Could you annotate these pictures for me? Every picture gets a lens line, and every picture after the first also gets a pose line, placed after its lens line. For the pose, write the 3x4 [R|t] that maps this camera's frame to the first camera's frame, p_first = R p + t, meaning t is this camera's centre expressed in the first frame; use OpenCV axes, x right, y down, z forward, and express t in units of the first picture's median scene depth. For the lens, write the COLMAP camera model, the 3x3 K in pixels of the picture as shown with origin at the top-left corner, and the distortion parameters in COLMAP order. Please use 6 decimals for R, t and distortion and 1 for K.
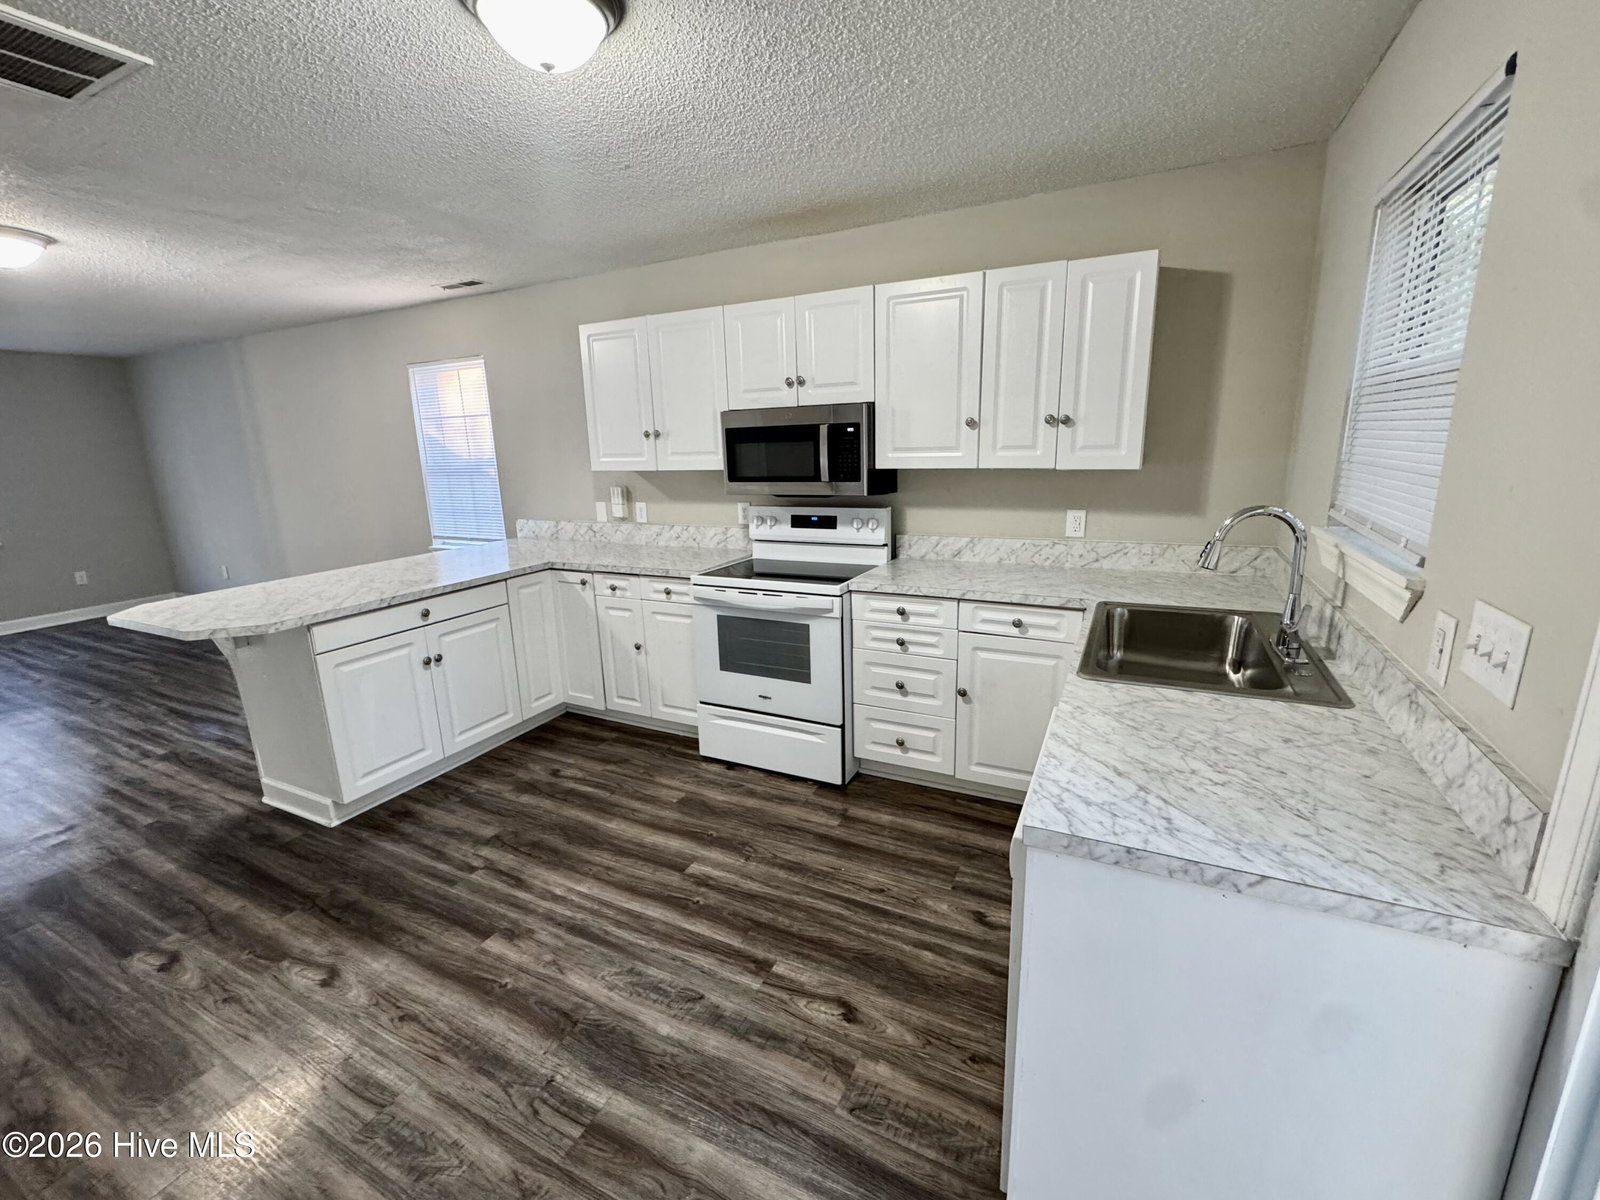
lens RADIAL K [[672.7, 0, 800.0], [0, 672.7, 600.0], [0, 0, 1]] dist [-0.001263, 0.000269]
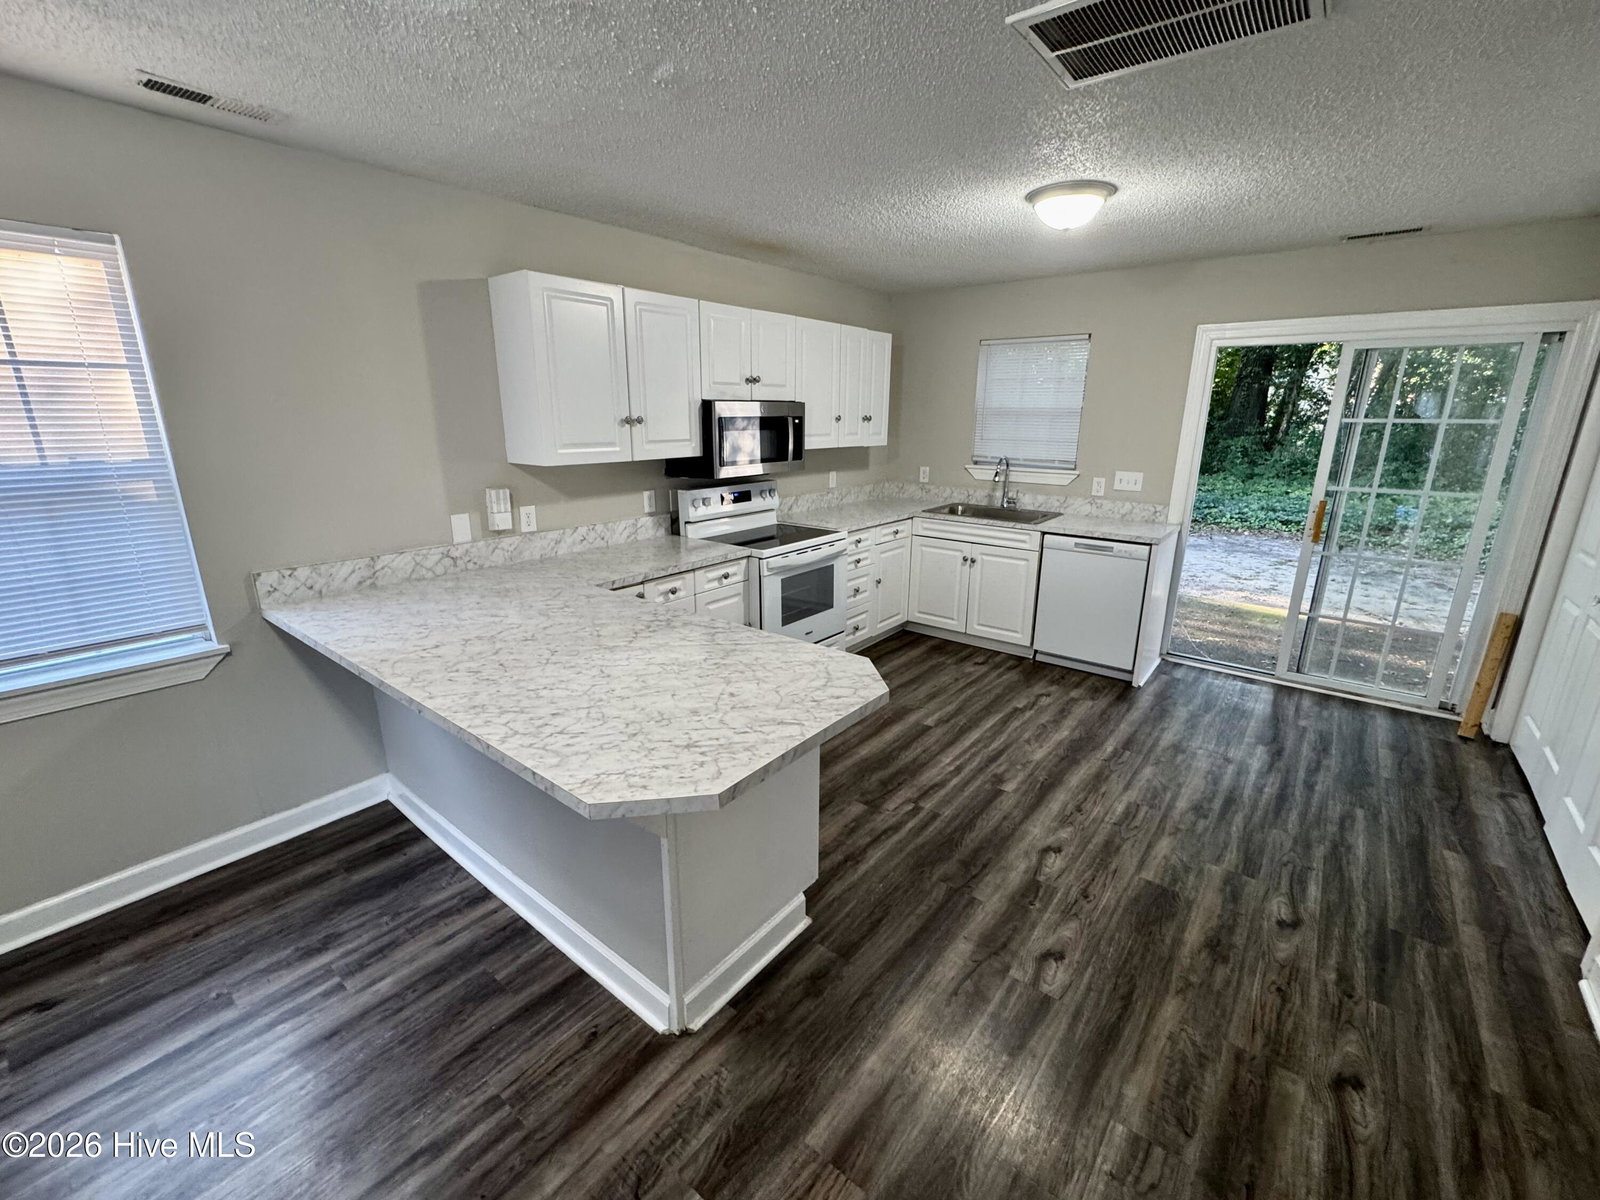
lens RADIAL K [[672.7, 0, 800.0], [0, 672.7, 600.0], [0, 0, 1]] dist [-0.001263, 0.000269]
pose [[0.209015, -0.237635, 0.948600, -1.322744], [0.217091, 0.957097, 0.191929, -0.171944], [-0.953511, 0.165816, 0.251636, 0.733039]]
